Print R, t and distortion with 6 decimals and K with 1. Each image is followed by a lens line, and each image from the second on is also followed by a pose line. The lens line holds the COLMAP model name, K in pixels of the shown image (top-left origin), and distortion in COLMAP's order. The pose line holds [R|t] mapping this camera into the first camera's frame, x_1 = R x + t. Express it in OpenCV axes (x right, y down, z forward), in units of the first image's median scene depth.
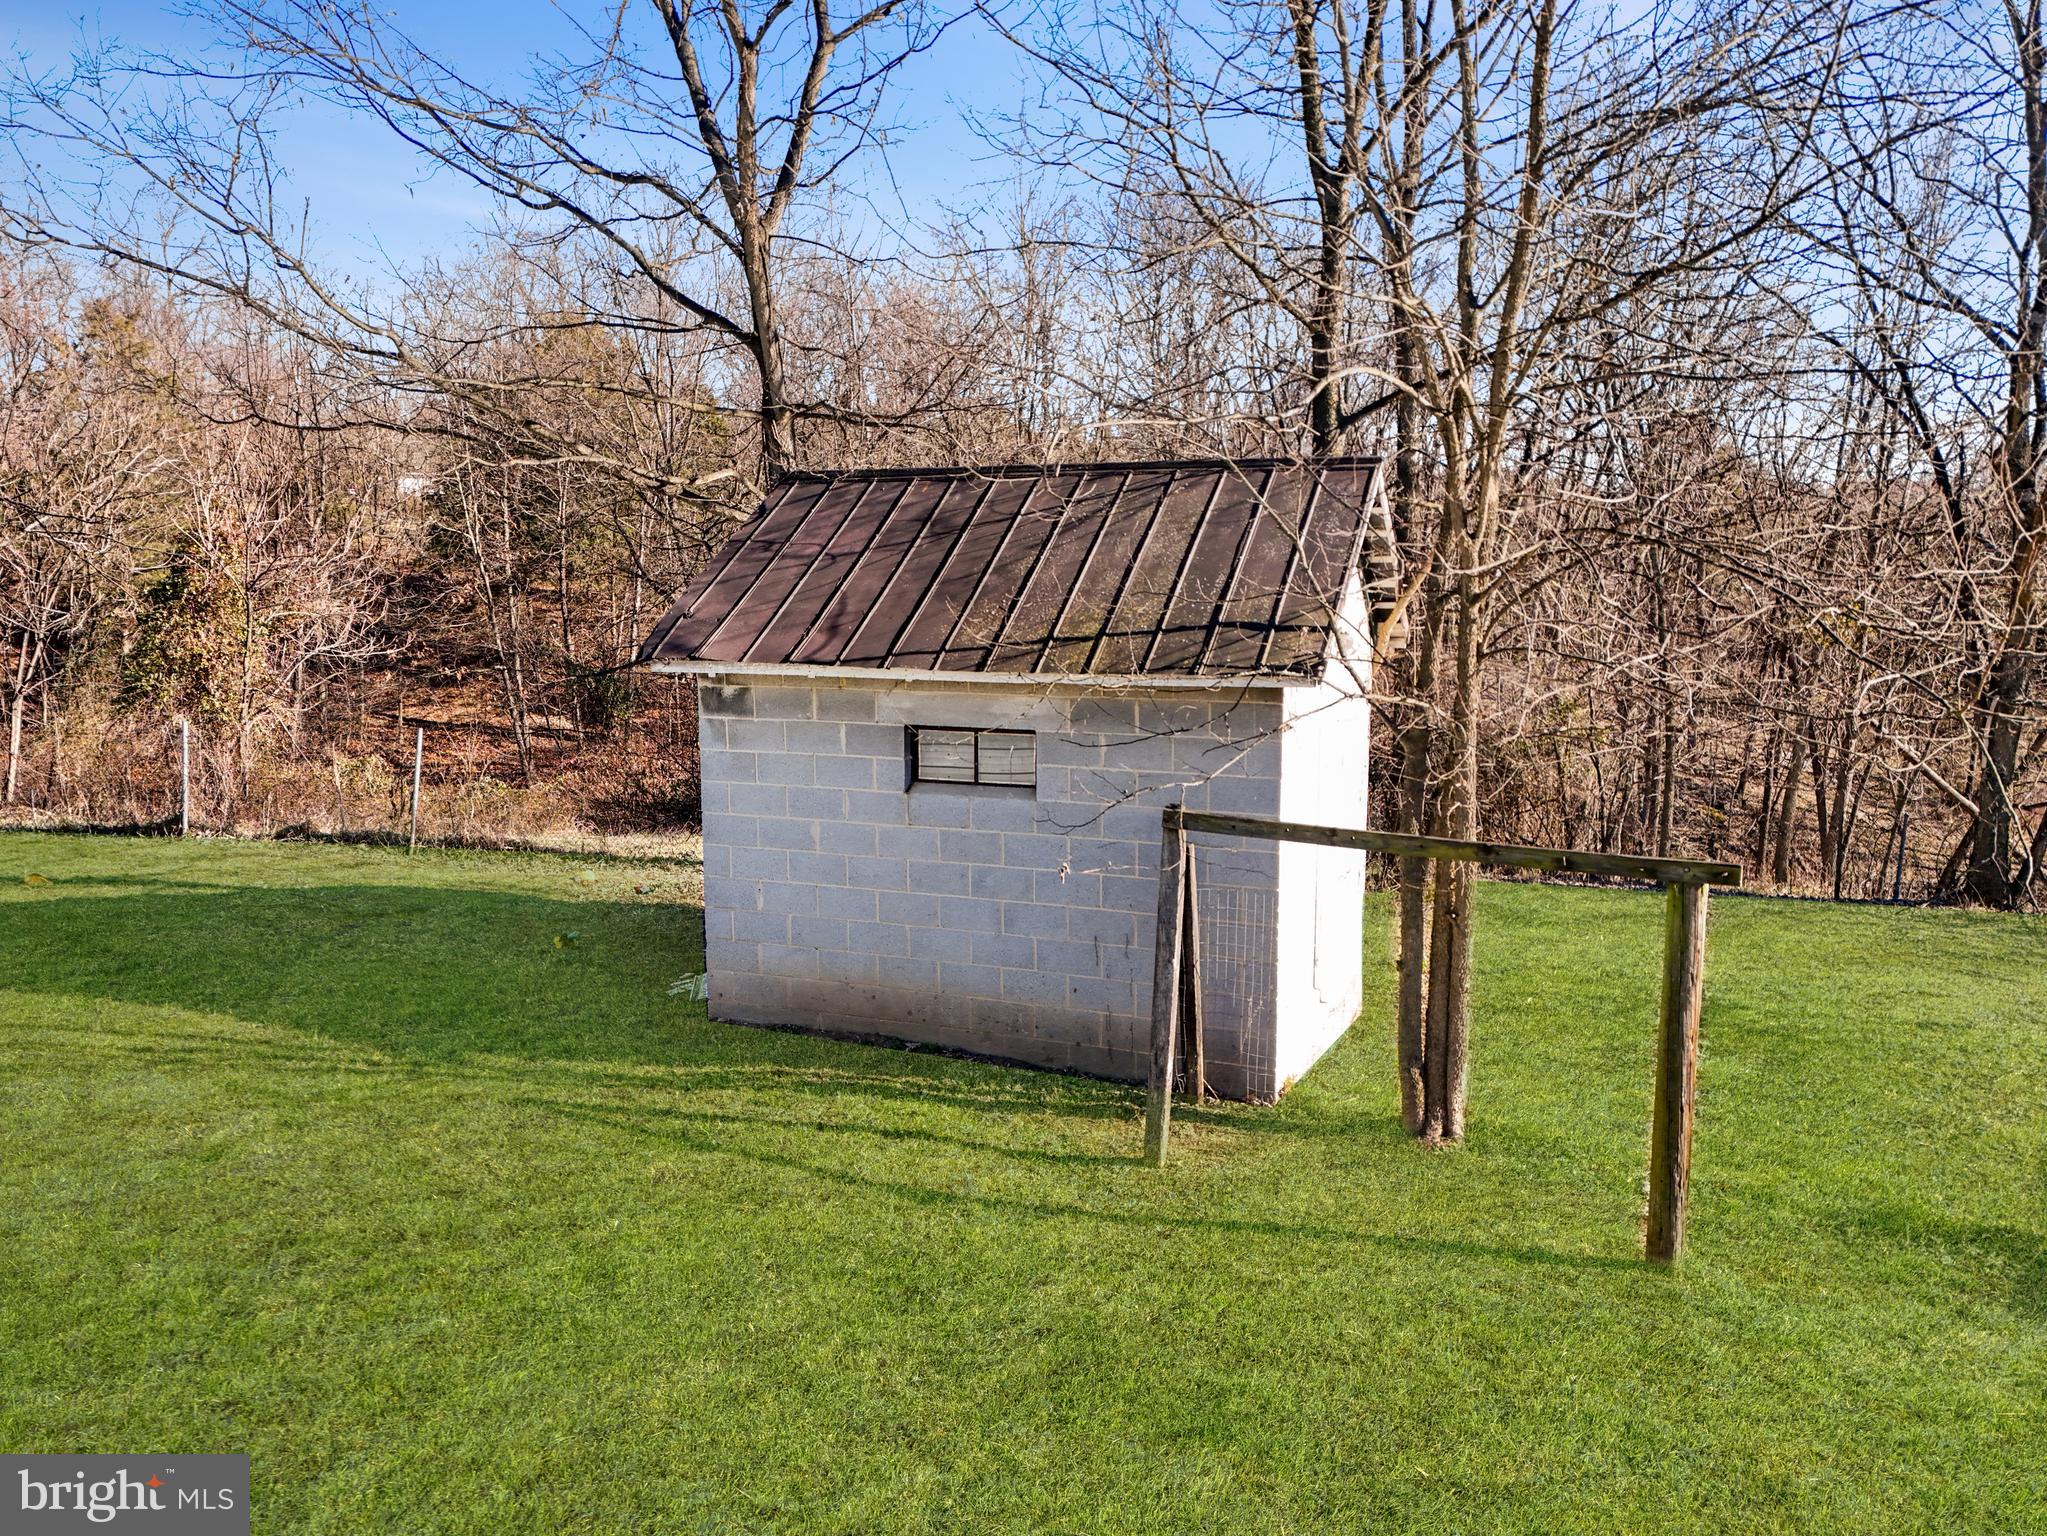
lens RADIAL K [[1405.2, 0, 1023.5], [0, 1405.2, 768.0], [0, 0, 1]] dist [0.076431, 0.000045]
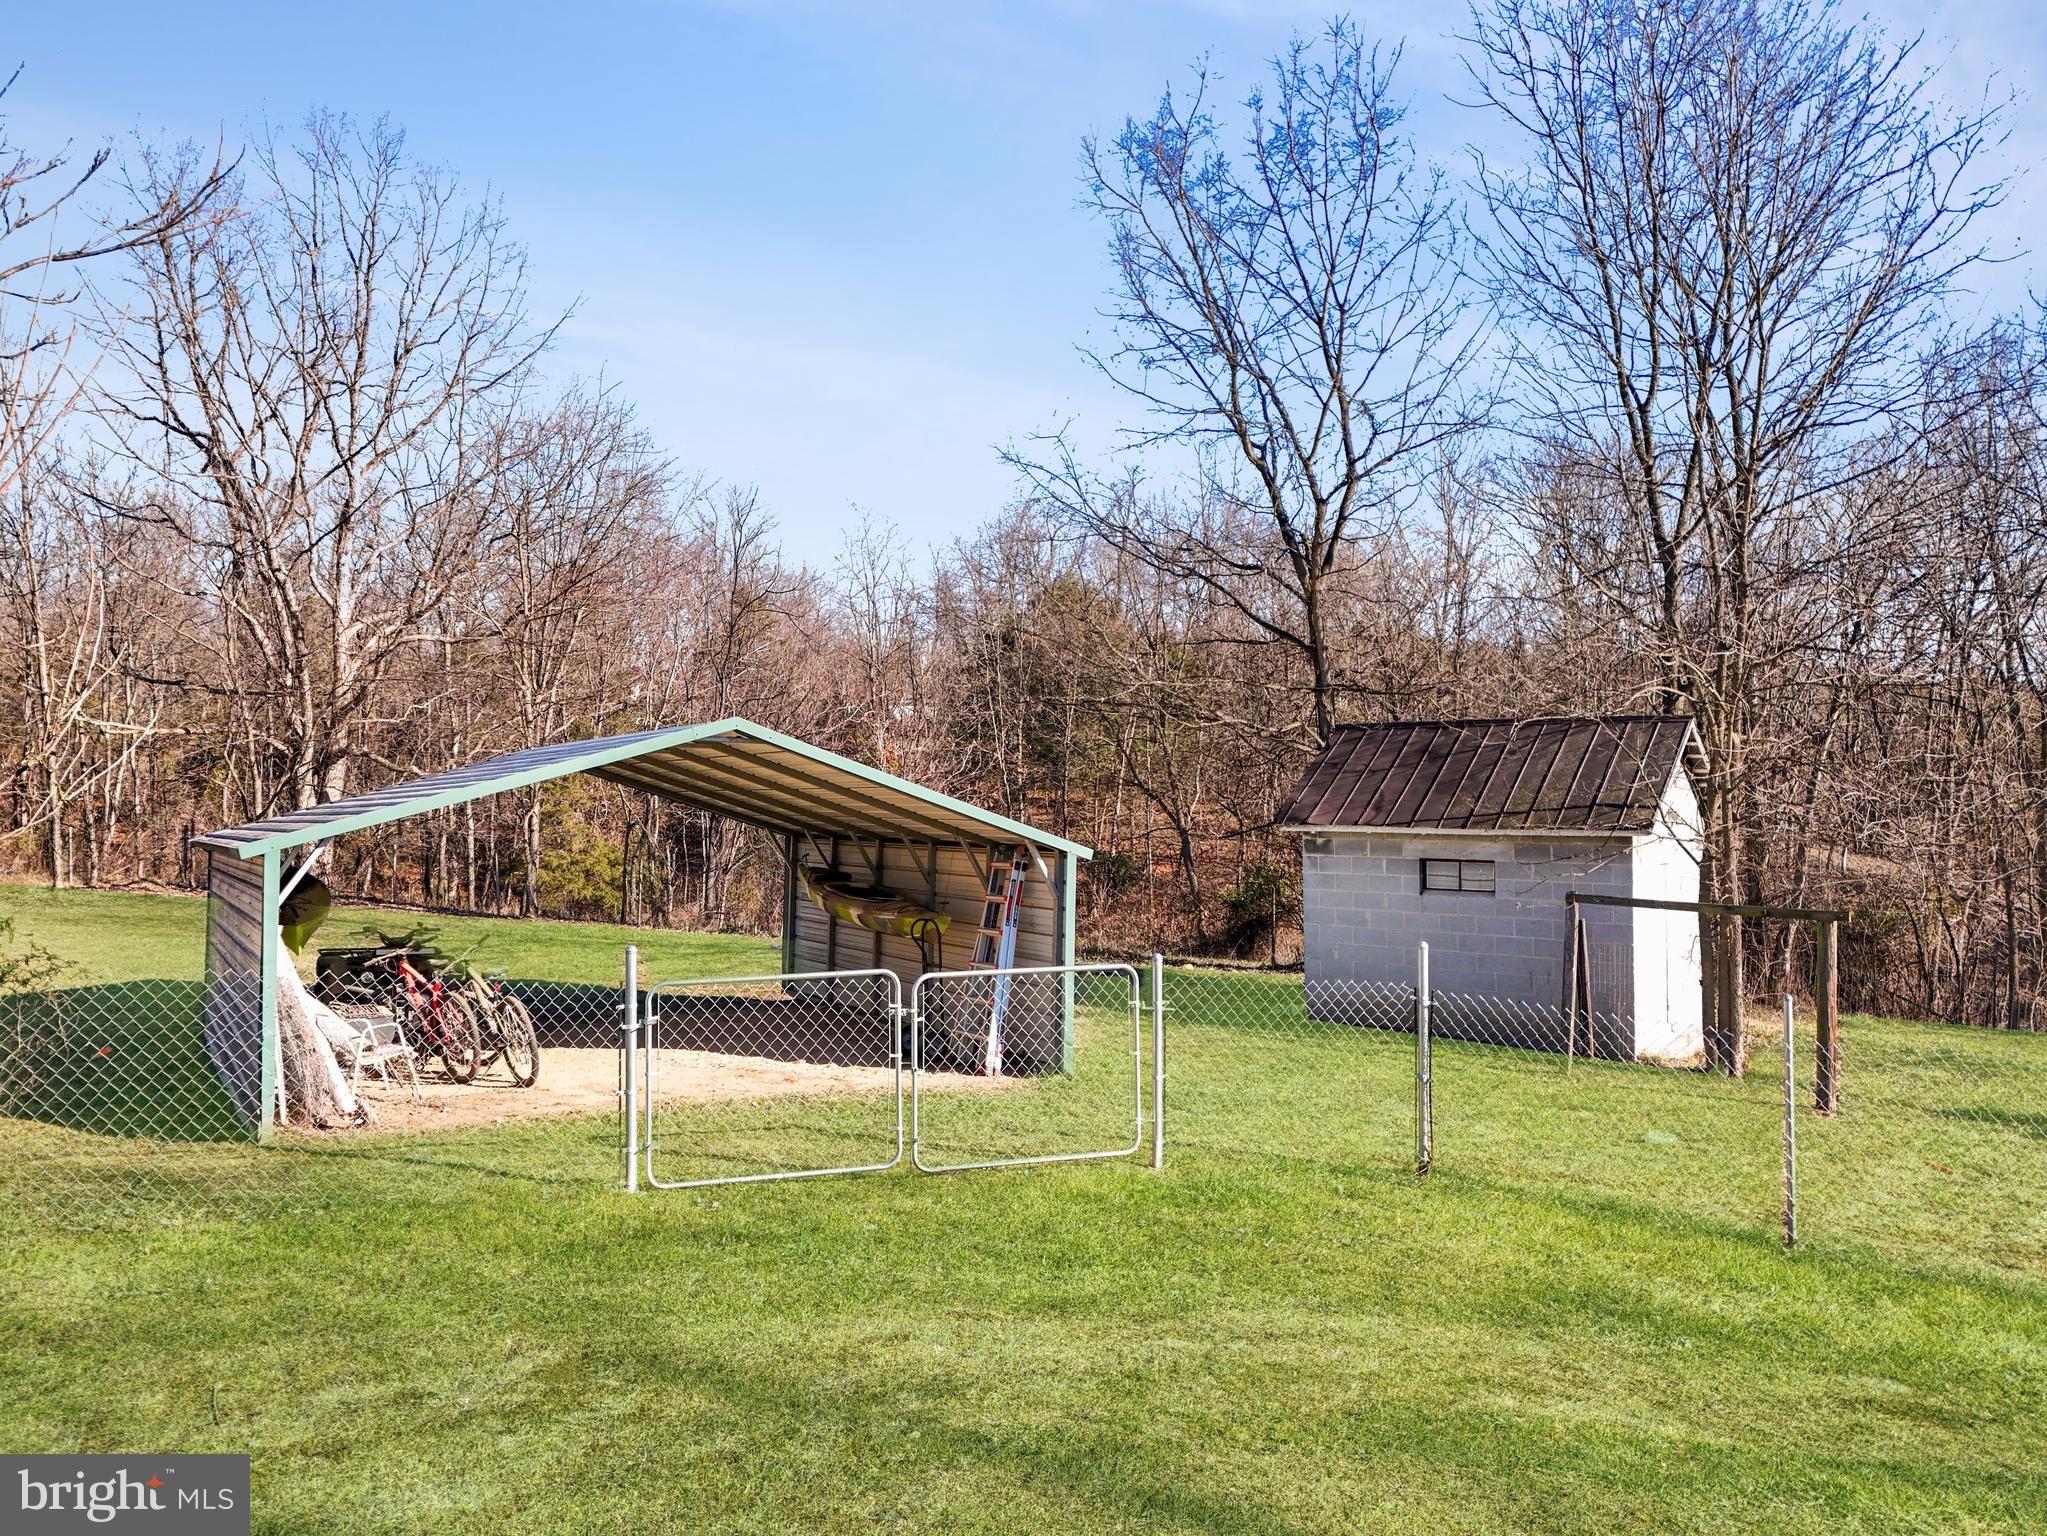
lens RADIAL K [[1368.1, 0, 1023.5], [0, 1368.1, 768.0], [0, 0, 1]] dist [0.003590, 0.000541]
pose [[0.959262, -0.004877, -0.282475, -0.076125], [-0.036990, 0.989076, -0.142692, 0.132815], [0.280085, 0.147328, 0.948602, -0.920993]]
